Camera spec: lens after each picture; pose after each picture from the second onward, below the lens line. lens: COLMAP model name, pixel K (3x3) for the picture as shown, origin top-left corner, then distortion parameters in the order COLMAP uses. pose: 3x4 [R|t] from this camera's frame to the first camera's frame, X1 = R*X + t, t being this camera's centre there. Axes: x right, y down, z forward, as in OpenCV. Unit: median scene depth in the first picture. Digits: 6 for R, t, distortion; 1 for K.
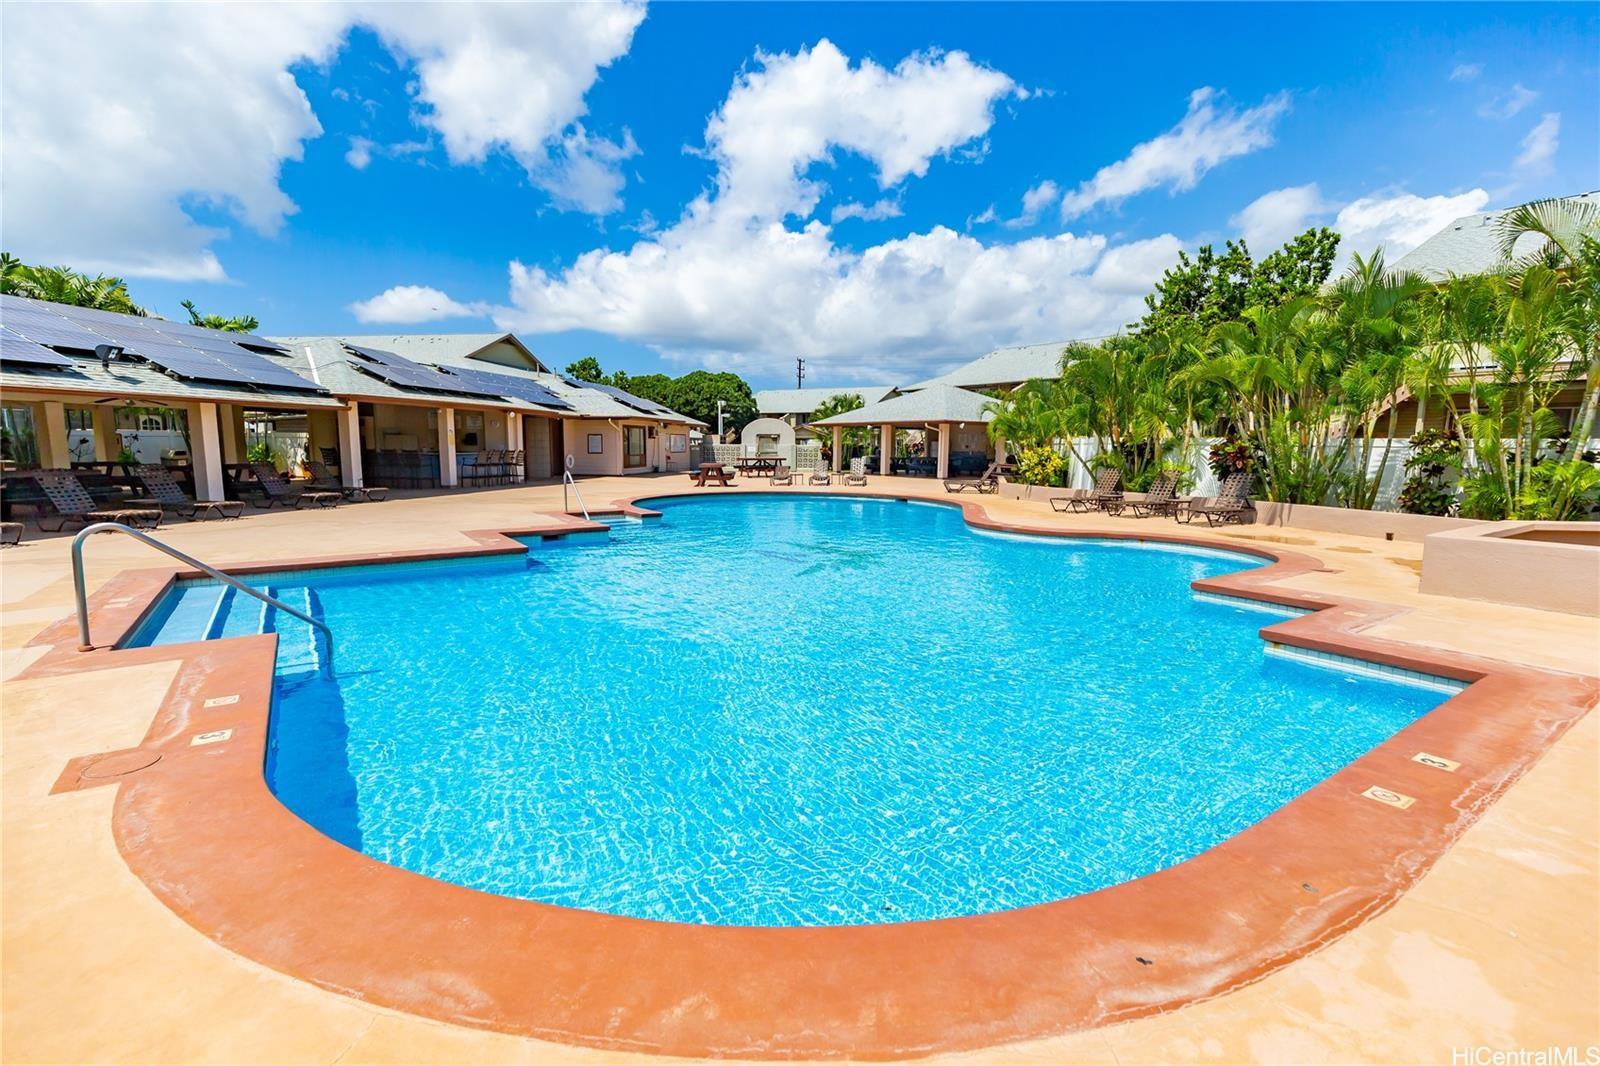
lens RADIAL K [[722.7, 0, 809.9], [0, 722.7, 532.5], [0, 0, 1]] dist [0.028801, -0.000039]
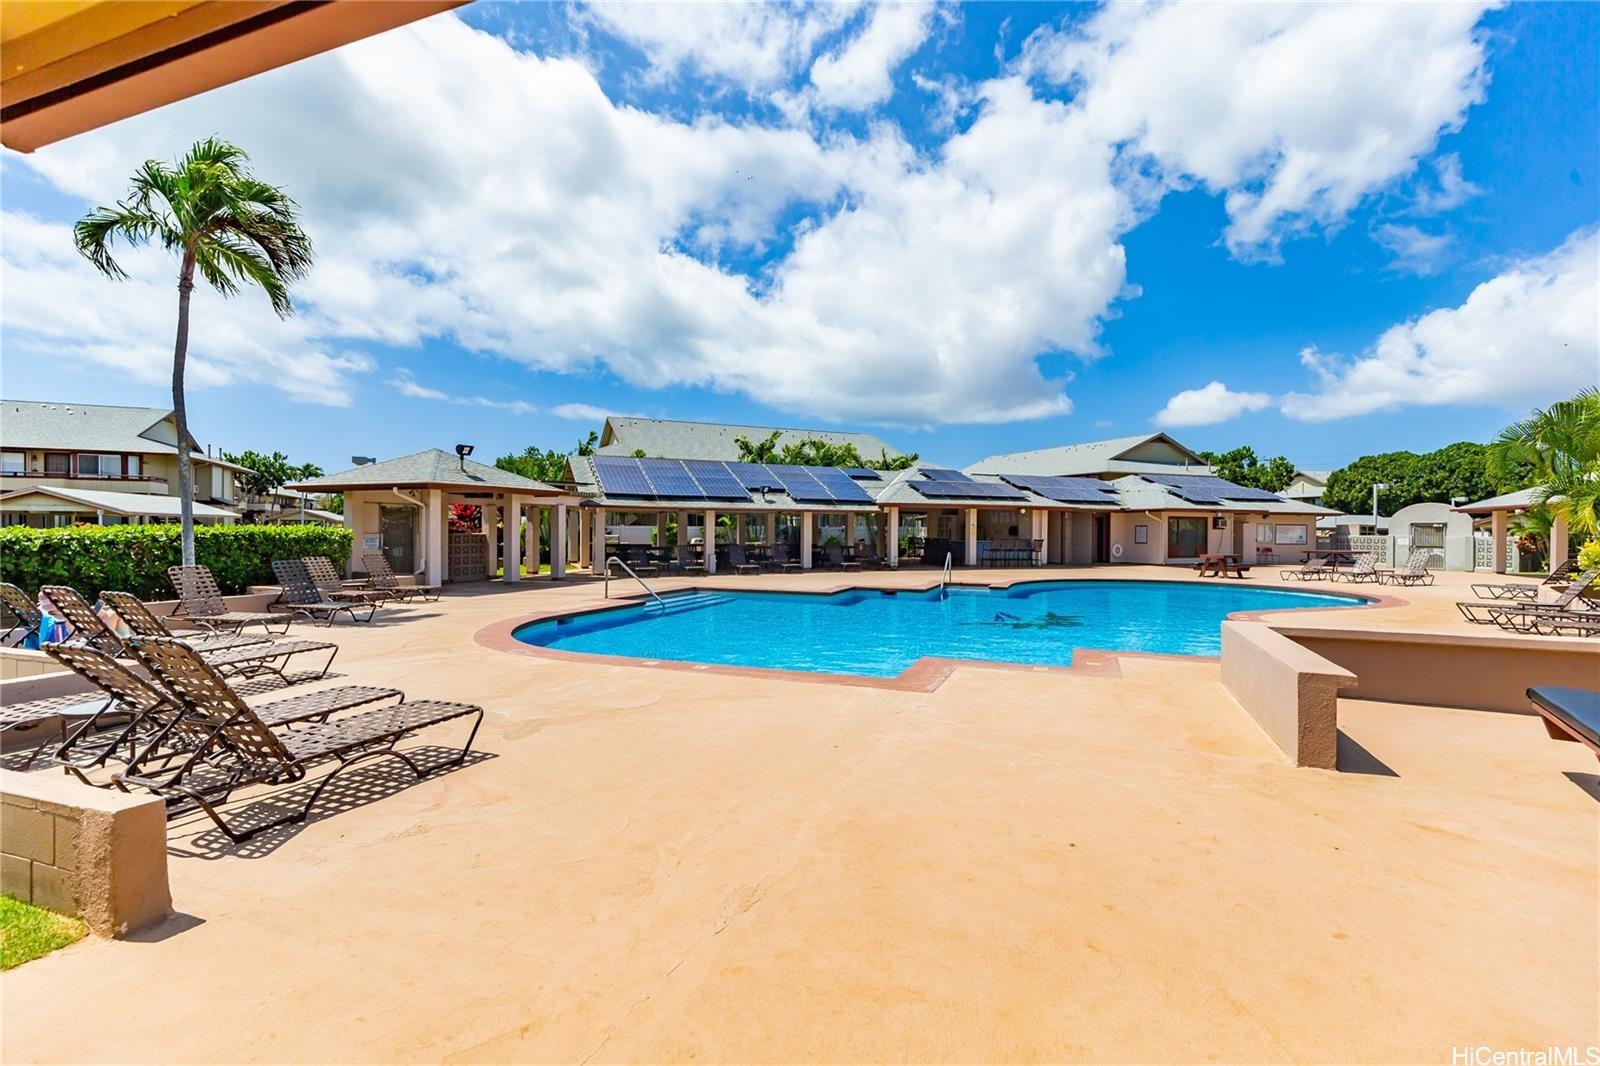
lens RADIAL K [[722.7, 0, 809.9], [0, 722.7, 532.5], [0, 0, 1]] dist [0.028801, -0.000039]
pose [[0.538952, -0.007932, -0.842299, 0.319629], [-0.102321, 0.991934, -0.074812, -0.001957], [0.836099, 0.126505, 0.533793, 0.059454]]
